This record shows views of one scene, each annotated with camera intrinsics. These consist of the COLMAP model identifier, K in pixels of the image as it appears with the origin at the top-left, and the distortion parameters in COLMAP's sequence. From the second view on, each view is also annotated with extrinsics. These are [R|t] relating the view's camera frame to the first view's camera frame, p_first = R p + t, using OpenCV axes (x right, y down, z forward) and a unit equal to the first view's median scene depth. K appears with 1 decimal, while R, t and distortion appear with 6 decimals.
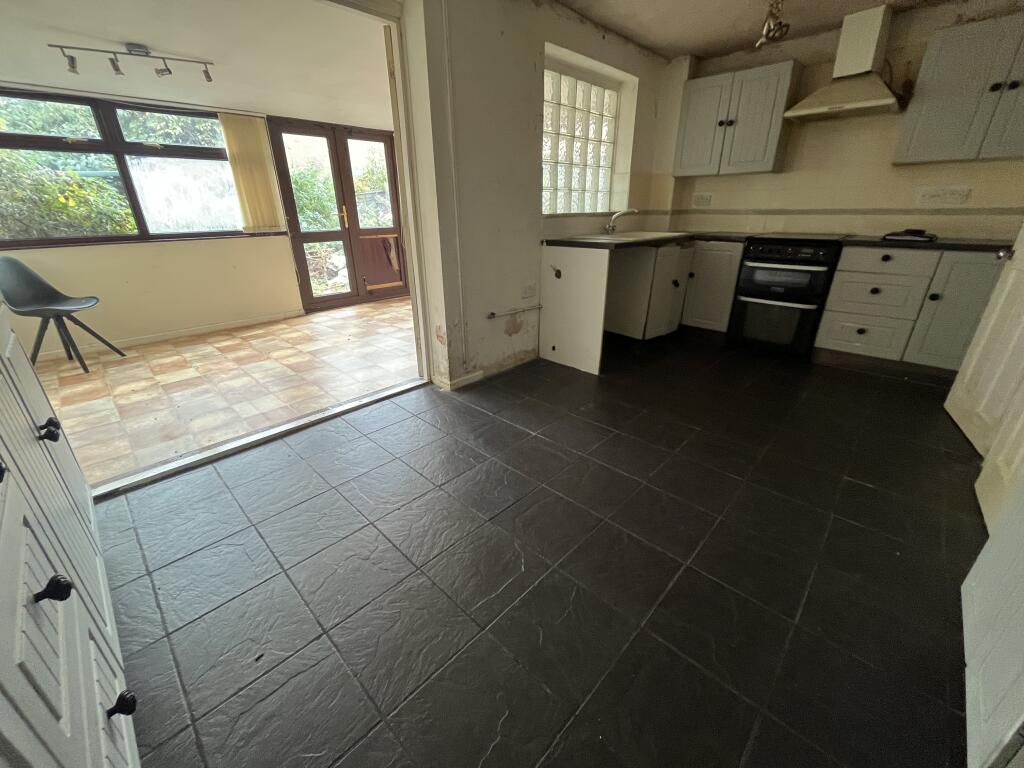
lens RADIAL K [[417.0, 0, 512.0], [0, 417.0, 384.0], [0, 0, 1]] dist [-0.002430, -0.000722]
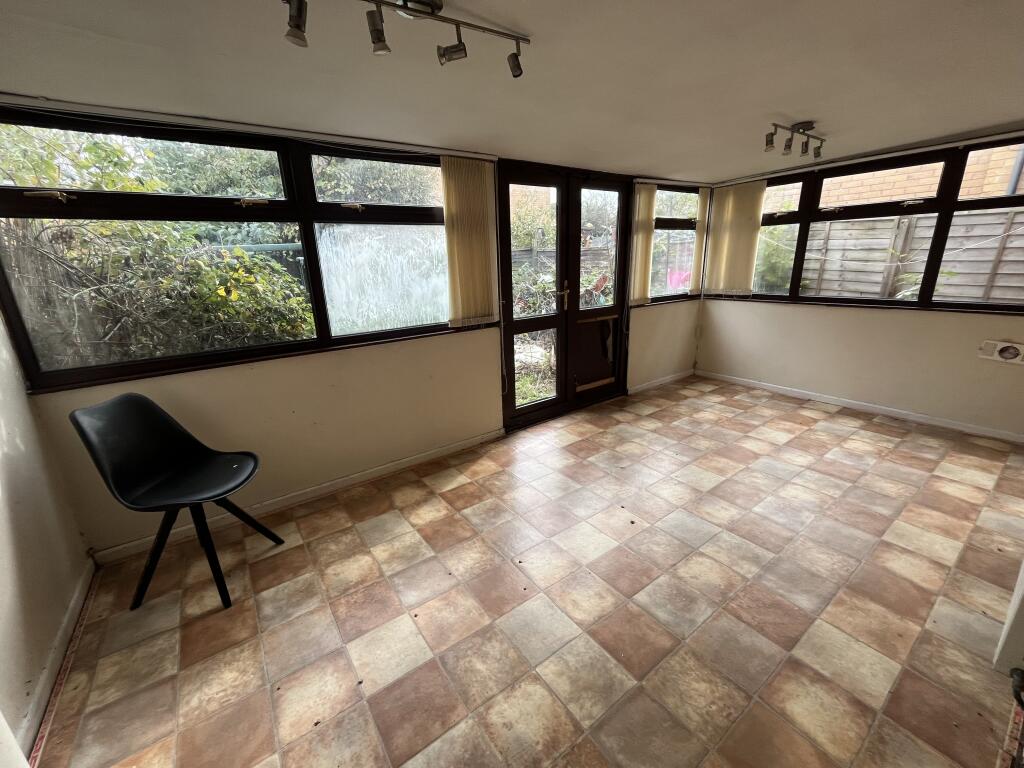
lens RADIAL K [[417.0, 0, 512.0], [0, 417.0, 384.0], [0, 0, 1]] dist [-0.002430, -0.000722]
pose [[0.984523, 0.032694, -0.172180, -0.499579], [-0.049724, 0.994182, -0.095547, -0.250525], [0.168054, 0.102630, 0.980421, 0.434601]]
